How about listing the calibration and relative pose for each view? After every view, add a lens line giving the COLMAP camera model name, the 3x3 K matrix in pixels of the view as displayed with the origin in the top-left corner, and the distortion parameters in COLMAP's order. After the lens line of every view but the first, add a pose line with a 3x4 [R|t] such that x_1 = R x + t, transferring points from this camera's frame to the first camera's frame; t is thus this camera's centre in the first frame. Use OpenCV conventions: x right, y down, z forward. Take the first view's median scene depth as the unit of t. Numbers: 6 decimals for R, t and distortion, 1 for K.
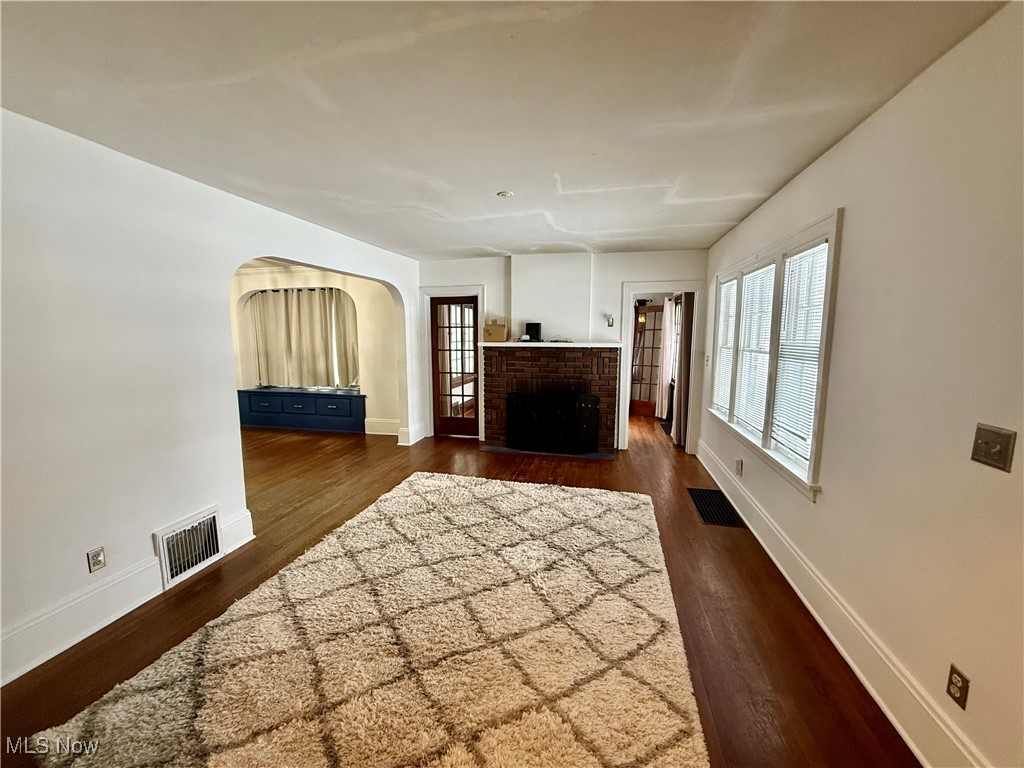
lens RADIAL K [[406.9, 0, 509.4], [0, 406.9, 386.1], [0, 0, 1]] dist [-0.001511, -0.000310]
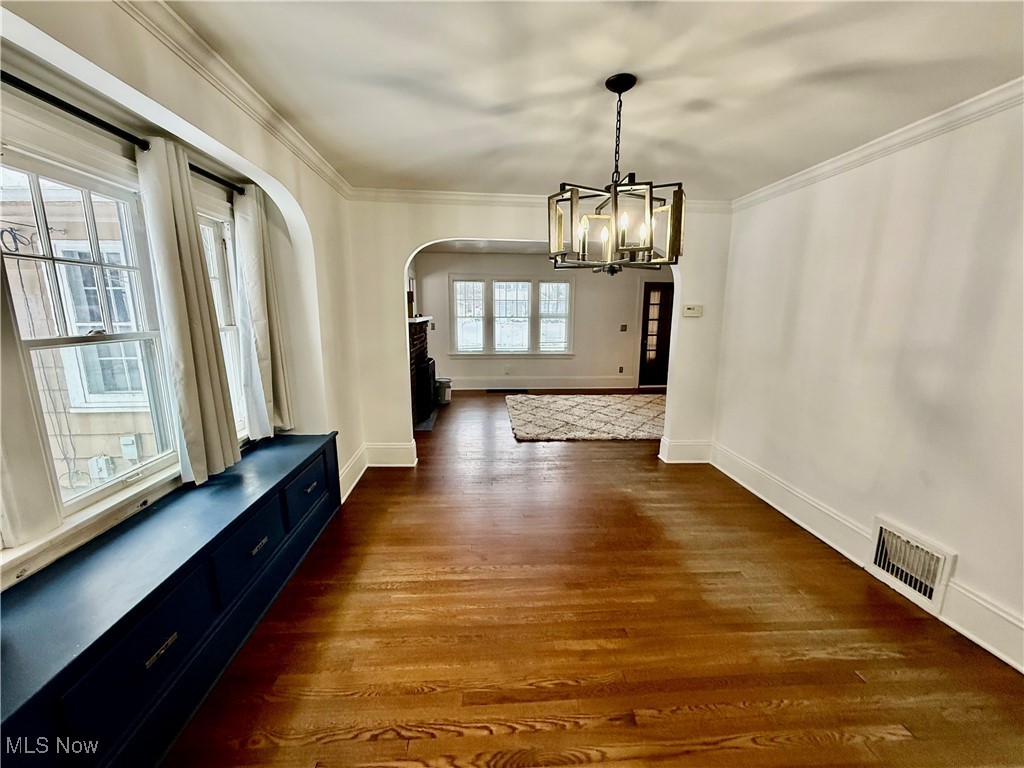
lens RADIAL K [[406.9, 0, 509.4], [0, 406.9, 386.1], [0, 0, 1]] dist [-0.001511, -0.000310]
pose [[-0.305988, -0.173356, 0.936119, -1.034596], [0.119114, 0.968585, 0.218302, -0.135993], [-0.944555, 0.178303, -0.275726, 1.085616]]
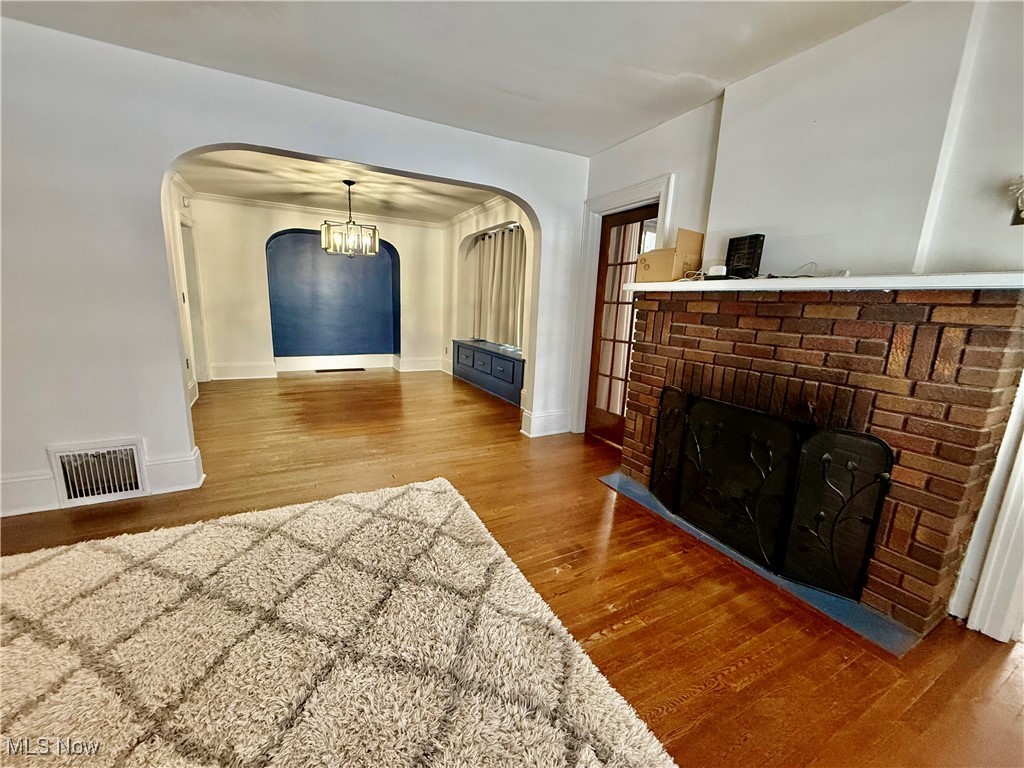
lens RADIAL K [[406.9, 0, 509.4], [0, 406.9, 386.1], [0, 0, 1]] dist [-0.001511, -0.000310]
pose [[0.661815, 0.177689, -0.728305, 0.234847], [-0.136226, 0.983834, 0.116242, -0.016133], [0.737186, 0.022284, 0.675322, 0.533864]]
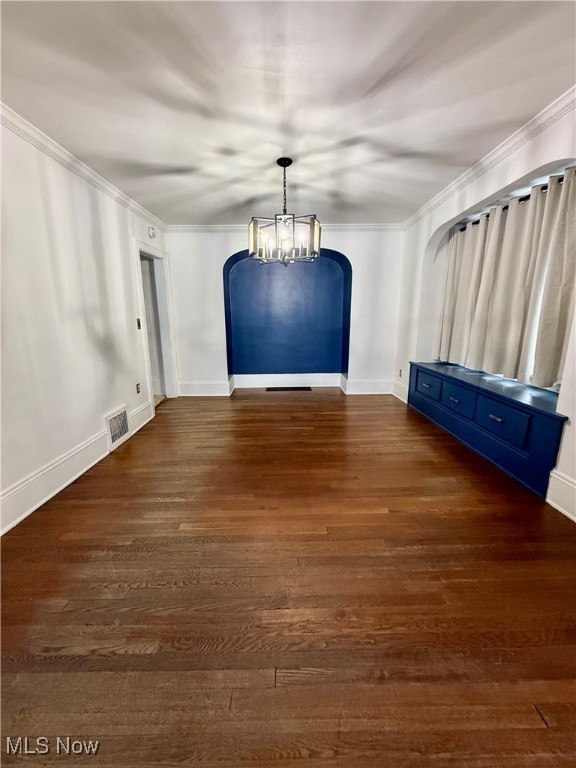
lens RADIAL K [[305.2, 0, 286.9], [0, 305.2, 381.5], [0, 0, 1]] dist [-0.001511, -0.000310]
pose [[0.240783, 0.203961, -0.948906, -0.161787], [-0.116425, 0.976681, 0.180388, -0.041984], [0.963571, 0.067042, 0.258915, 0.757426]]
